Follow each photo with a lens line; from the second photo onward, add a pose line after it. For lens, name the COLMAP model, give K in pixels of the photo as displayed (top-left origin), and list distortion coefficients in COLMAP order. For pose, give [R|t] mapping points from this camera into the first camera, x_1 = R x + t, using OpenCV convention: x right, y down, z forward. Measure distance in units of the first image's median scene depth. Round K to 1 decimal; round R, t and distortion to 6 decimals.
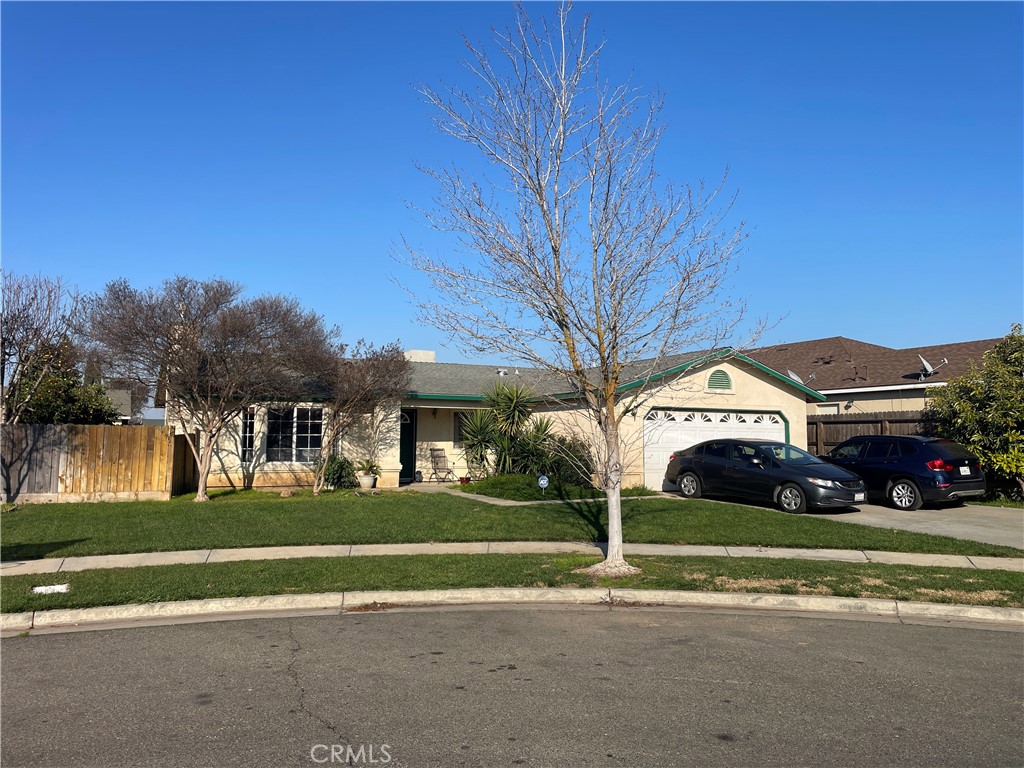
lens RADIAL K [[769.1, 0, 514.3], [0, 769.1, 373.7], [0, 0, 1]] dist [0.089351, -0.114411]
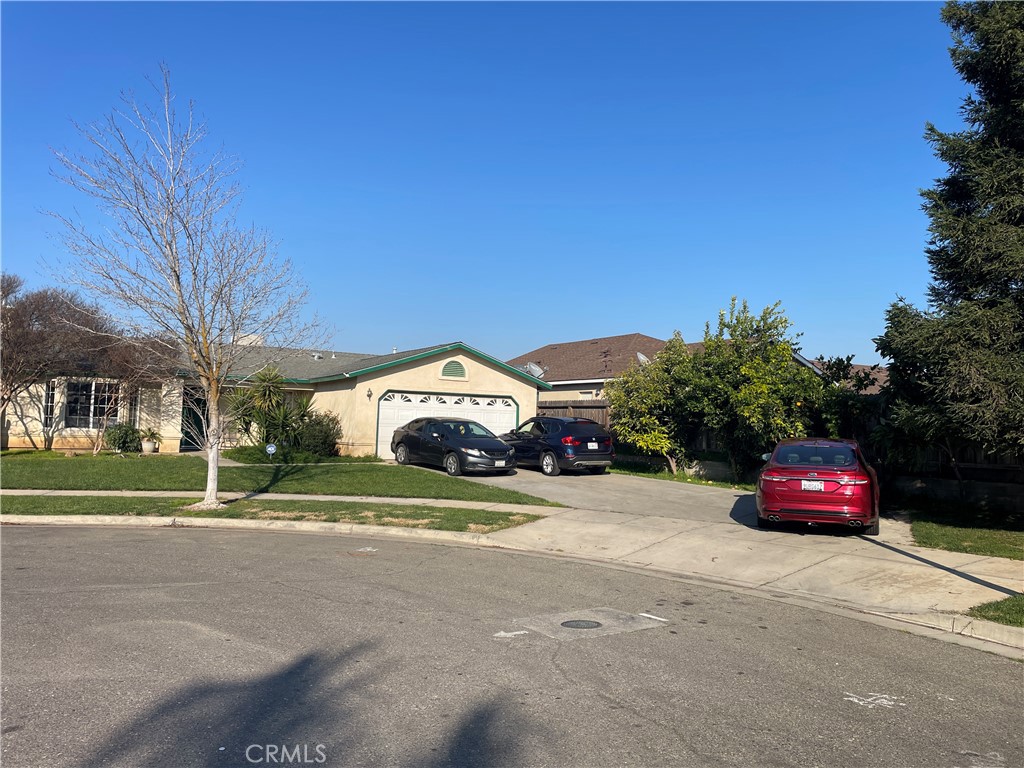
lens RADIAL K [[766.5, 0, 511.7], [0, 766.5, 372.1], [0, 0, 1]] dist [0.102861, -0.138410]
pose [[0.999018, 0.028626, 0.033805, 0.313728], [-0.029389, 0.999319, 0.022295, -0.016642], [-0.033144, -0.023266, 0.999180, -0.200340]]
